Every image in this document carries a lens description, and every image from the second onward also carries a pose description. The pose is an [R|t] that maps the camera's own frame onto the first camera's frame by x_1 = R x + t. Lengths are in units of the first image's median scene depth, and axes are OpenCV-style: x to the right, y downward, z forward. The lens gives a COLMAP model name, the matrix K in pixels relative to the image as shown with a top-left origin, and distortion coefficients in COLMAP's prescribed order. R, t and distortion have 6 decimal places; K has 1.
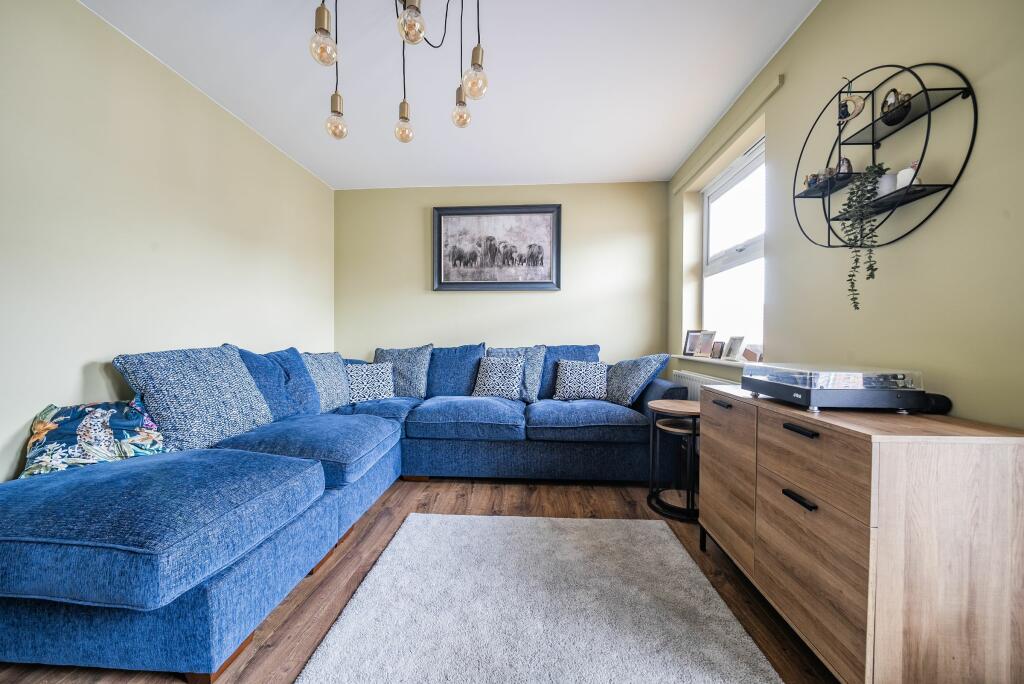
lens RADIAL K [[388.0, 0, 512.4], [0, 388.0, 344.3], [0, 0, 1]] dist [-0.012576, -0.000040]
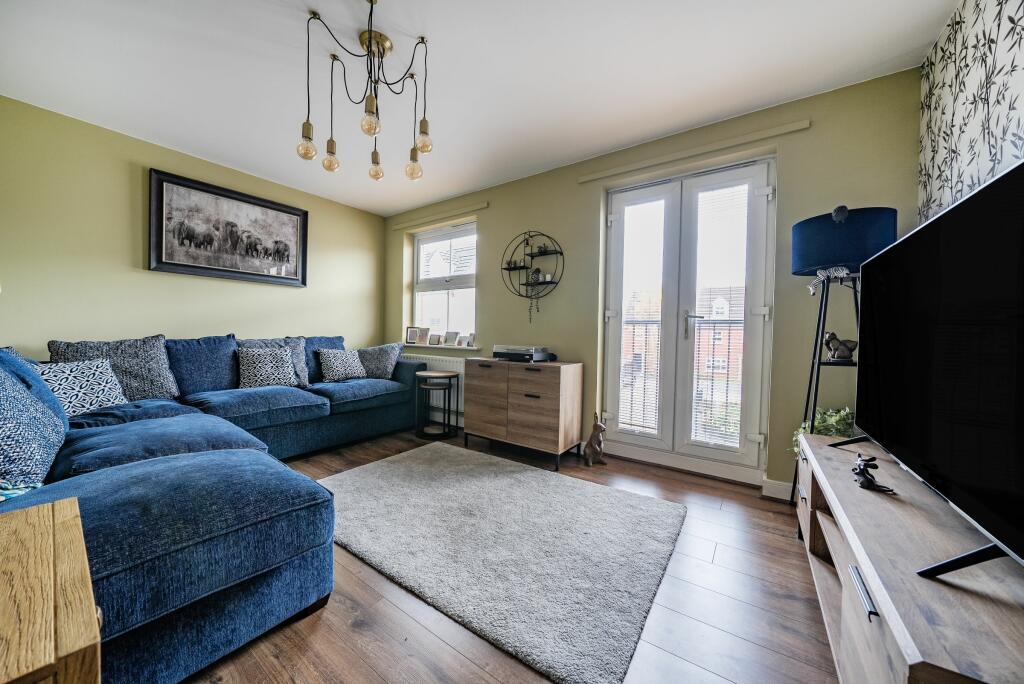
lens RADIAL K [[354.7, 0, 511.4], [0, 354.7, 339.1], [0, 0, 1]] dist [-0.003269, -0.000193]
pose [[0.520227, -0.006212, 0.854005, -0.457285], [-0.003845, 0.999946, 0.009616, -0.002517], [-0.854019, -0.008286, 0.520176, -0.043372]]
